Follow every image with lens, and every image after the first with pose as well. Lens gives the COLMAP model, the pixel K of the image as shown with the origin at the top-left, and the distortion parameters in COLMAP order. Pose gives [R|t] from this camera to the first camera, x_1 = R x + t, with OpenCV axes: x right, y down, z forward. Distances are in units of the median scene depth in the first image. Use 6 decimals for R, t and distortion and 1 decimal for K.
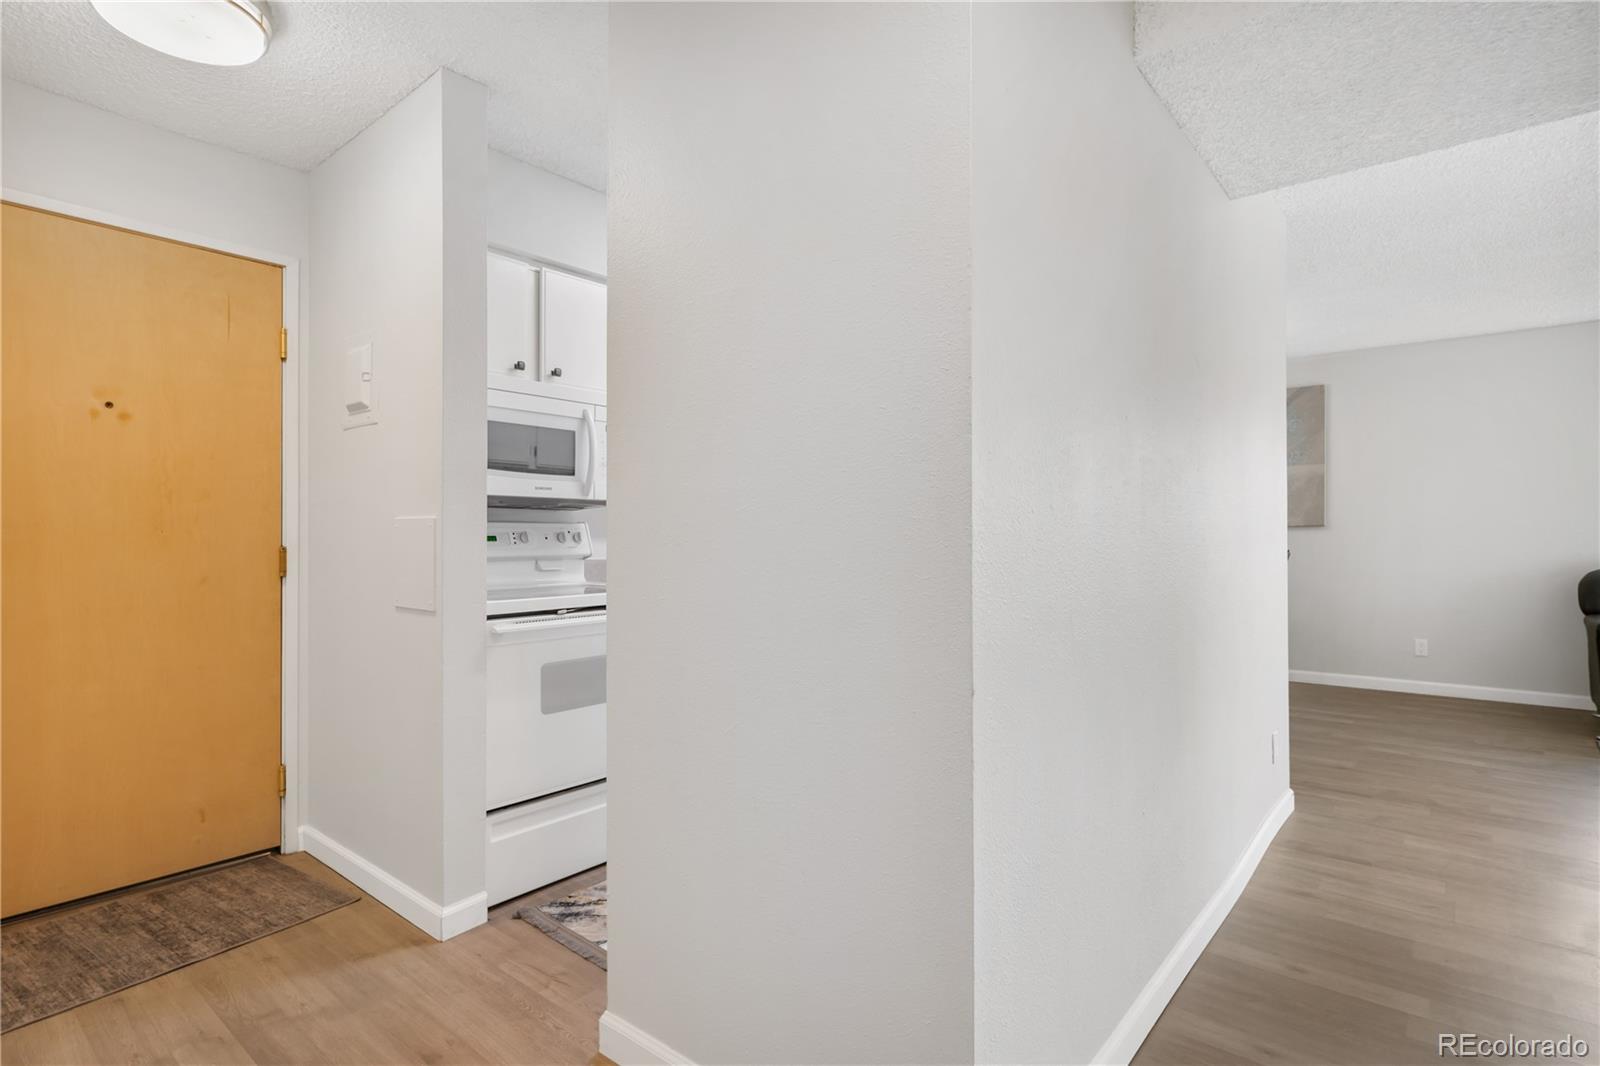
lens RADIAL K [[793.5, 0, 799.9], [0, 793.5, 532.0], [0, 0, 1]] dist [0.002548, -0.000554]
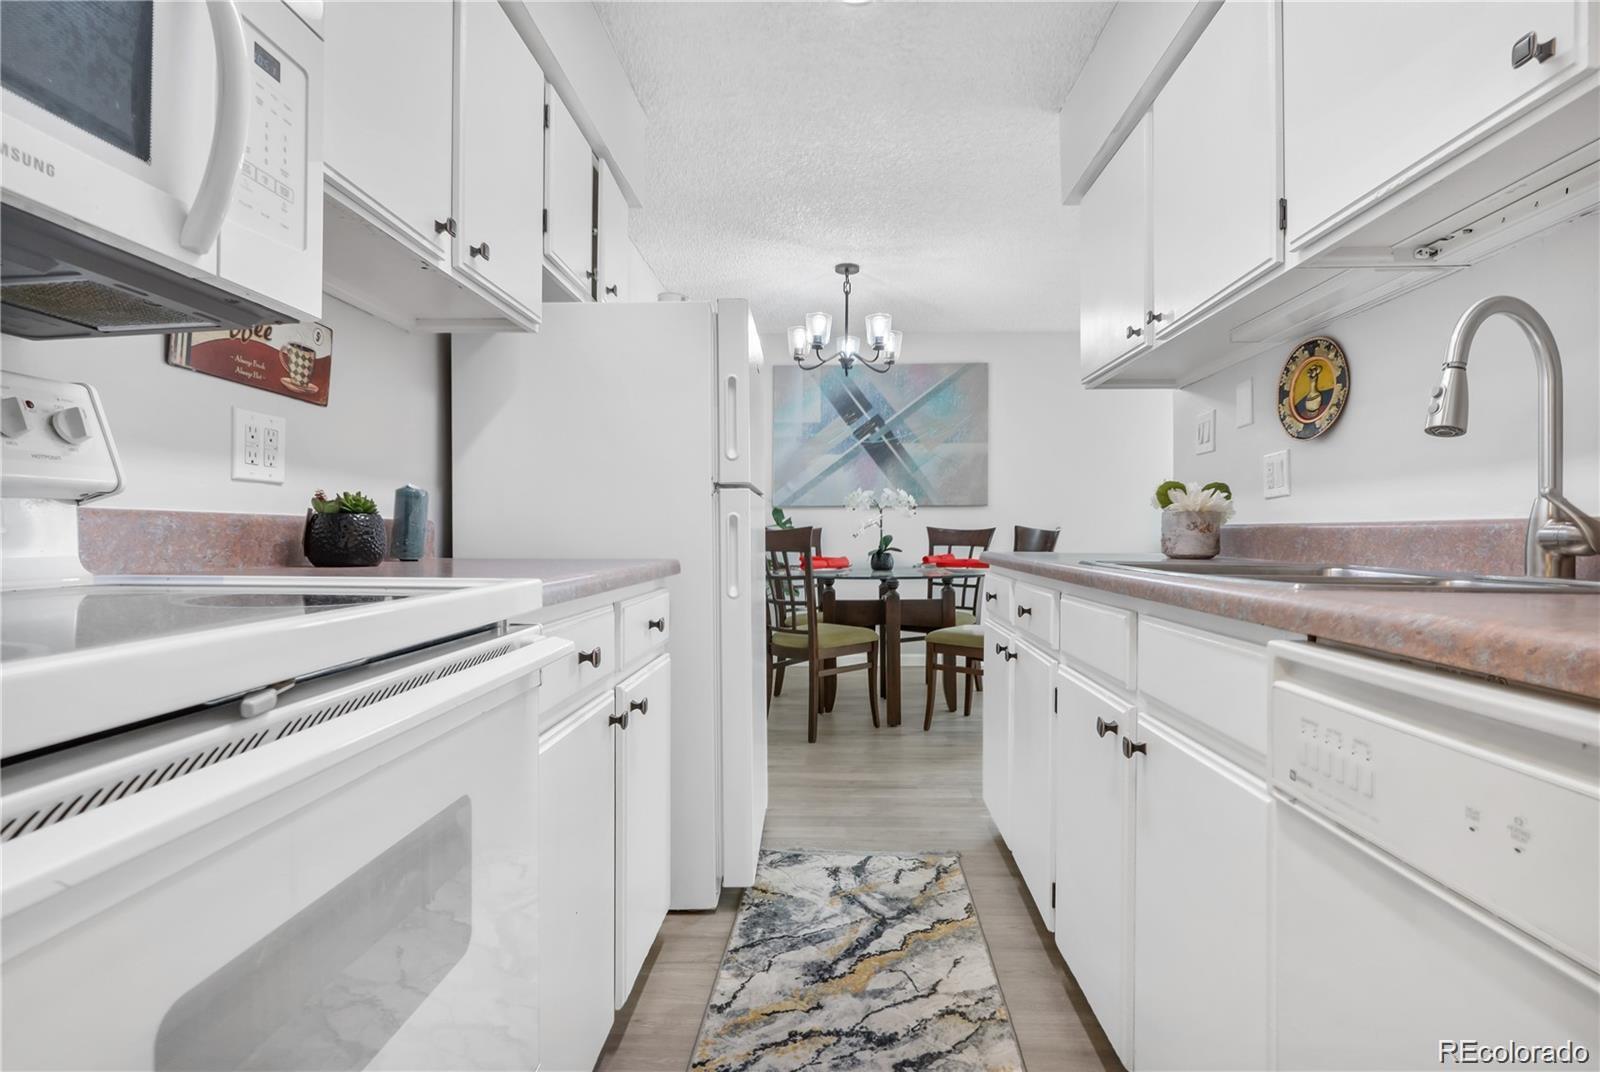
lens RADIAL K [[816.4, 0, 797.2], [0, 816.4, 530.5], [0, 0, 1]] dist [0.001521, -0.000052]
pose [[0.798047, 0.007150, 0.602552, -0.263096], [-0.009951, 0.999950, 0.001314, 0.046010], [-0.602513, -0.007044, 0.798078, 0.627399]]
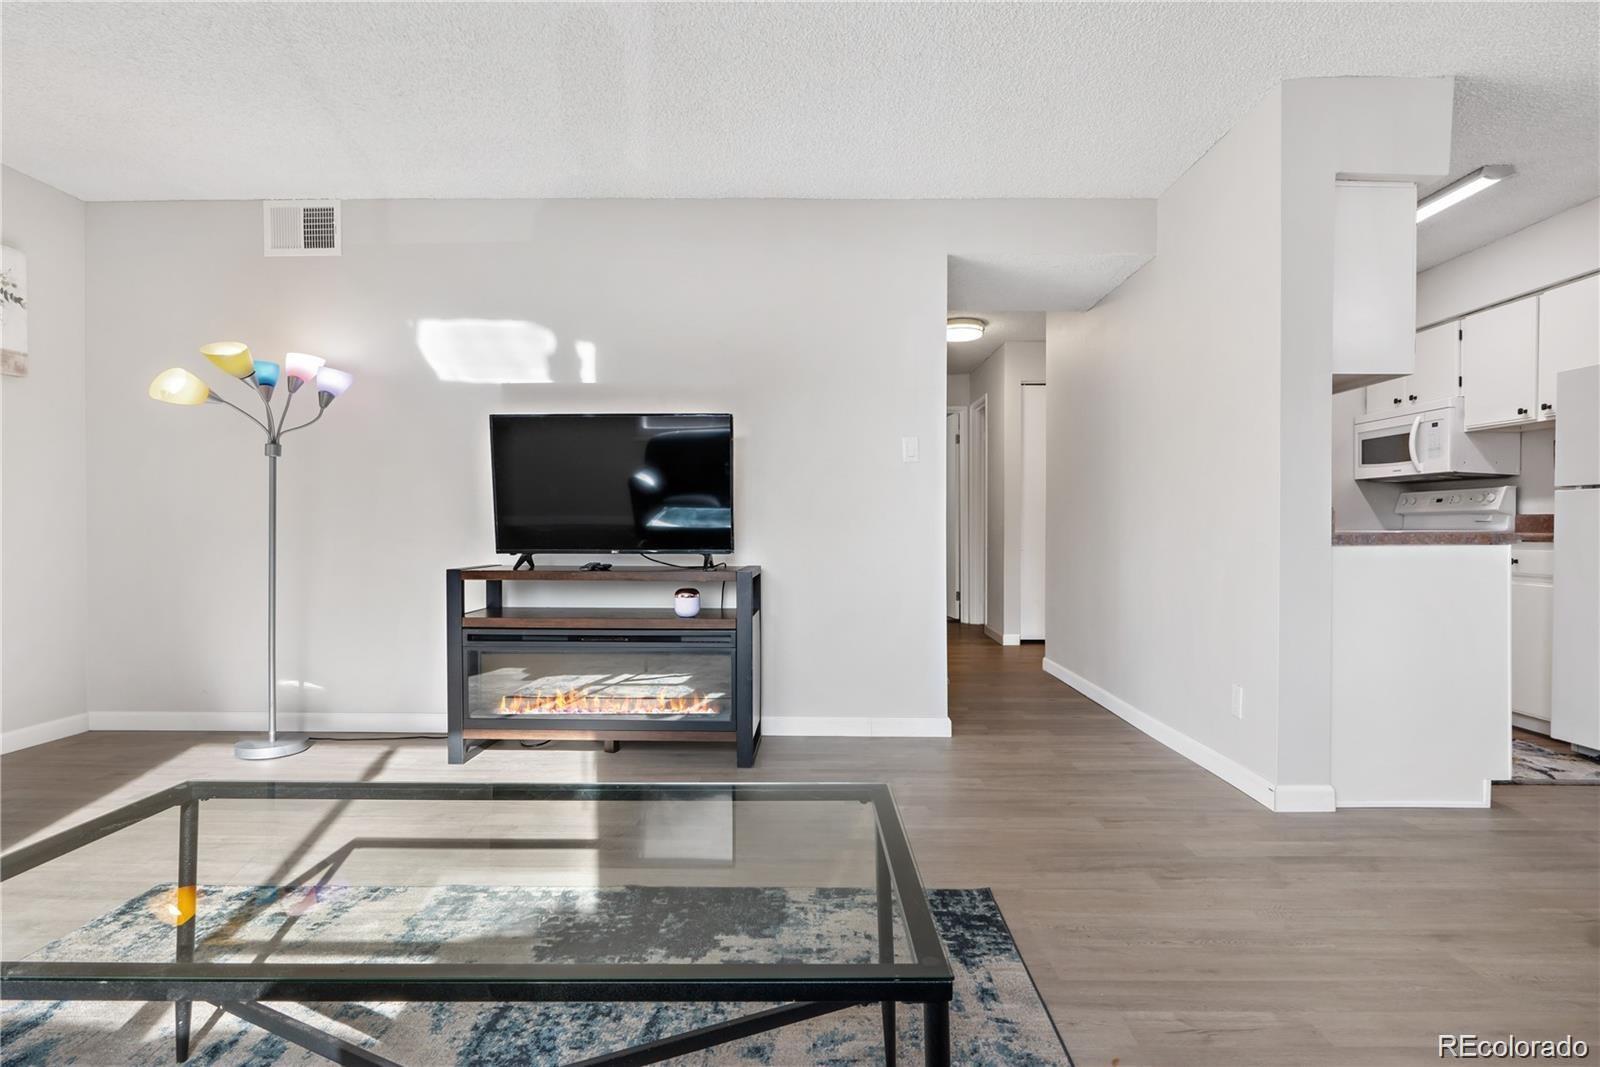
lens RADIAL K [[793.5, 0, 799.9], [0, 793.5, 532.5], [0, 0, 1]] dist [0.002548, -0.000554]
pose [[-0.775658, 0.007221, -0.631112, 1.621012], [0.004027, 0.999971, 0.006493, 0.057113], [0.631140, 0.002495, -0.775665, 1.402469]]
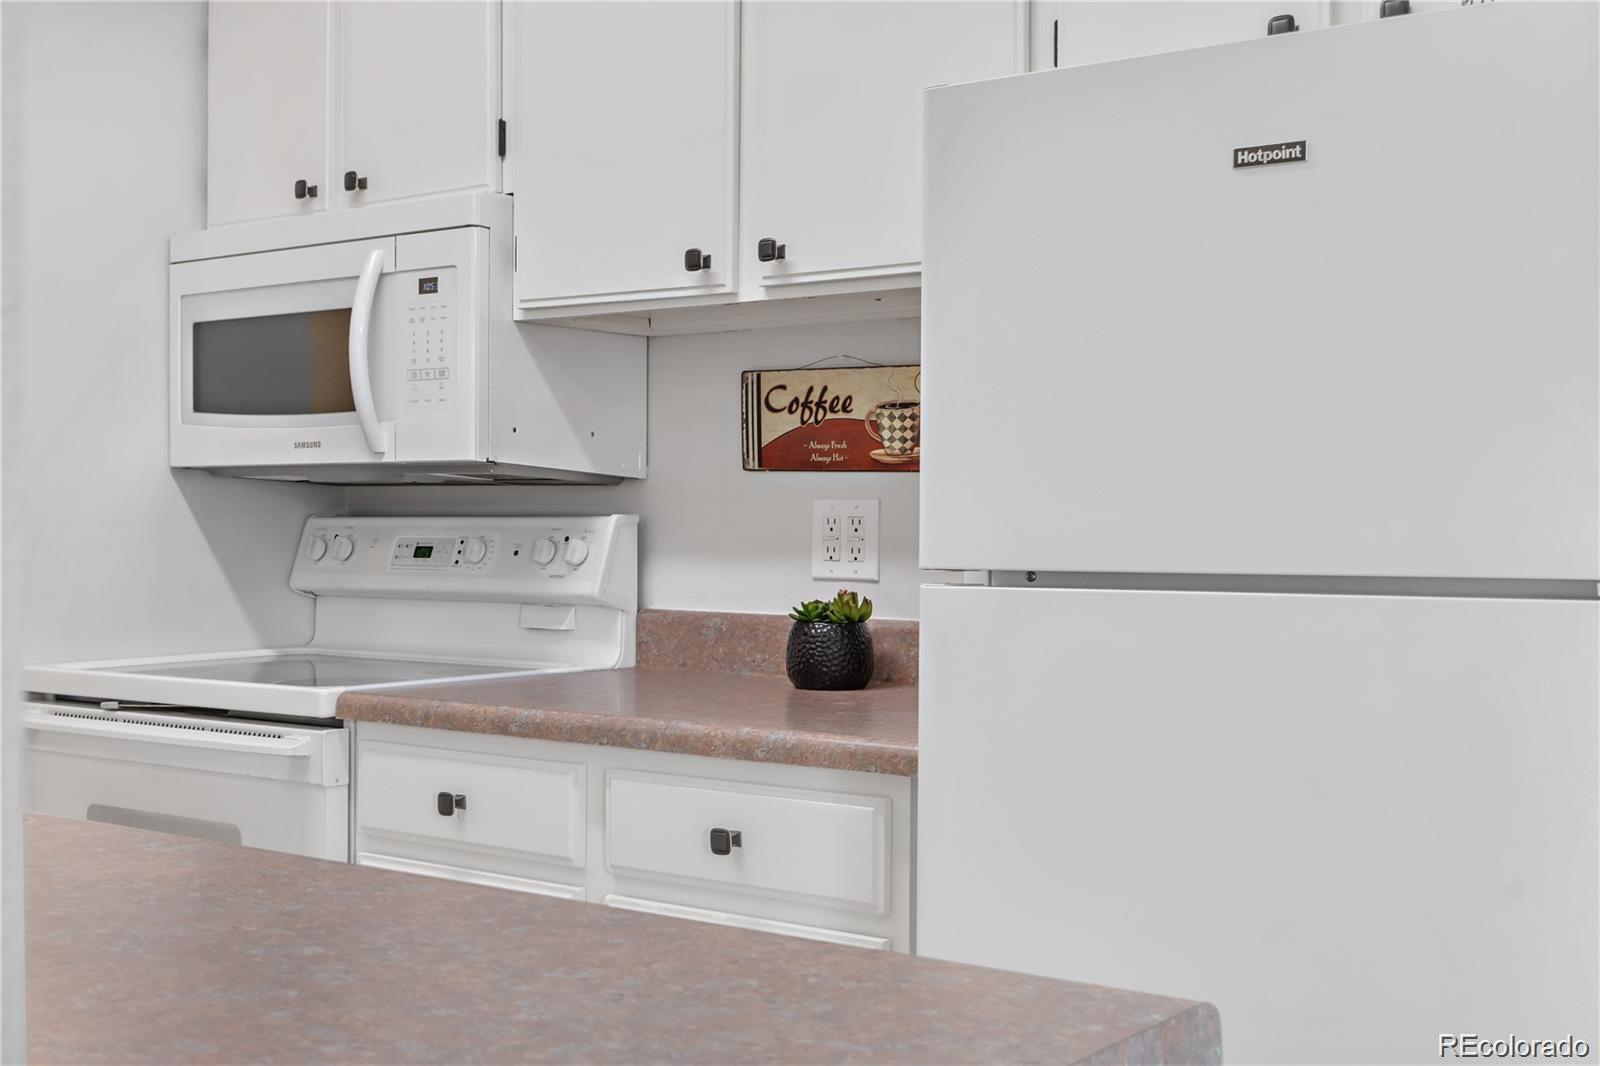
lens RADIAL K [[1948.4, 0, 800.0], [0, 1948.4, 533.0], [0, 0, 1]] dist [0.059622, -0.018863]
pose [[0.045422, 0.006102, -0.998949, 0.767730], [0.001641, 0.999980, 0.006183, -0.009520], [0.998967, -0.001920, 0.045411, 1.142725]]
